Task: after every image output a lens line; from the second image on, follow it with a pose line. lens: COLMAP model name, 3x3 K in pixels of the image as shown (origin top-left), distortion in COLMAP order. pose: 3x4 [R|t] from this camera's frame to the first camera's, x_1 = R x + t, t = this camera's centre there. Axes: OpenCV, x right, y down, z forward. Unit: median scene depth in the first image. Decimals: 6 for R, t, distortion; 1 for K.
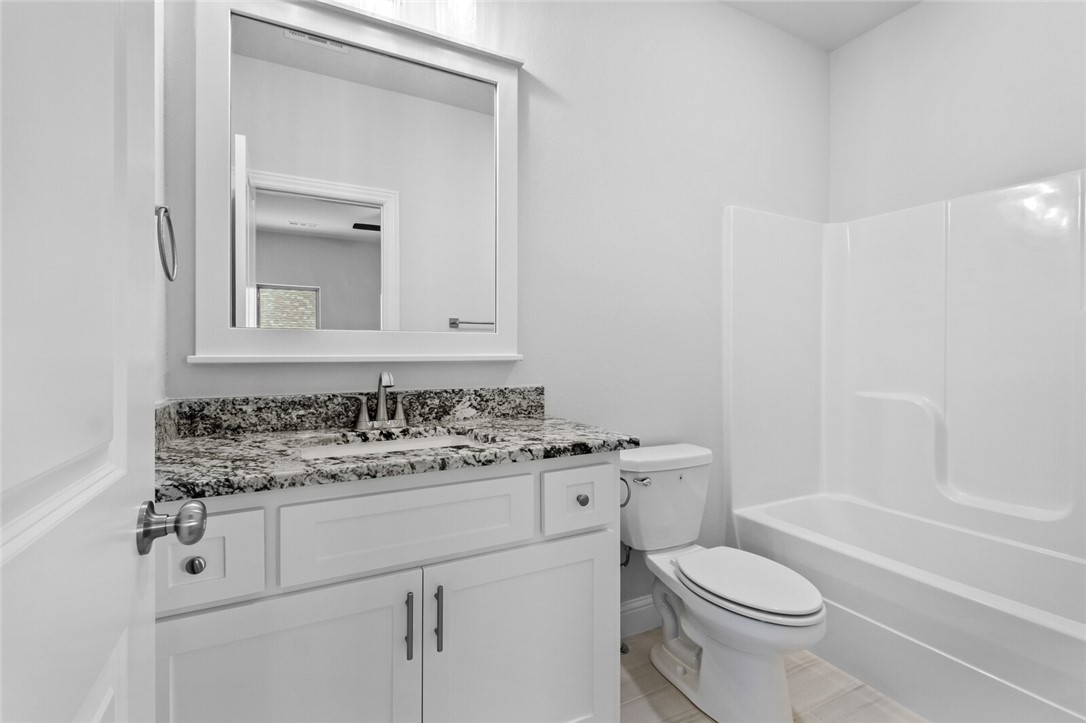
lens RADIAL K [[491.7, 0, 543.2], [0, 491.7, 356.5], [0, 0, 1]] dist [0.015027, -0.000119]
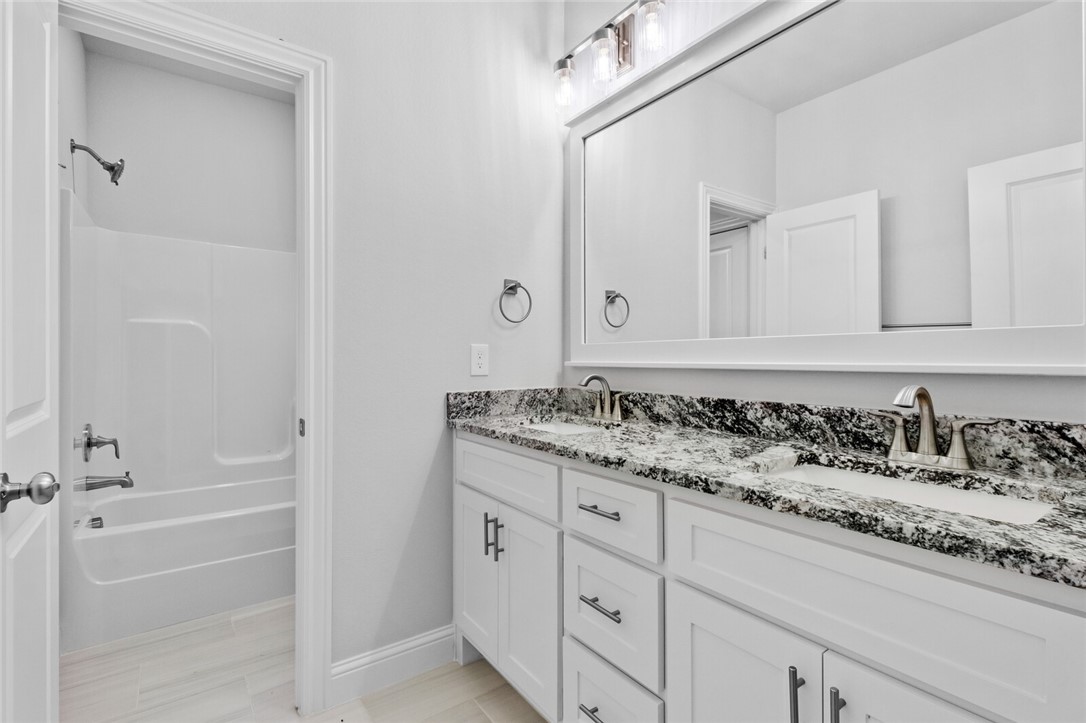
lens RADIAL K [[491.7, 0, 543.2], [0, 491.7, 356.5], [0, 0, 1]] dist [0.015027, -0.000119]
pose [[0.142256, -0.002736, -0.989826, 0.431264], [-0.005524, 0.999978, -0.003558, -0.010639], [0.989814, 0.005974, 0.142238, 0.462148]]
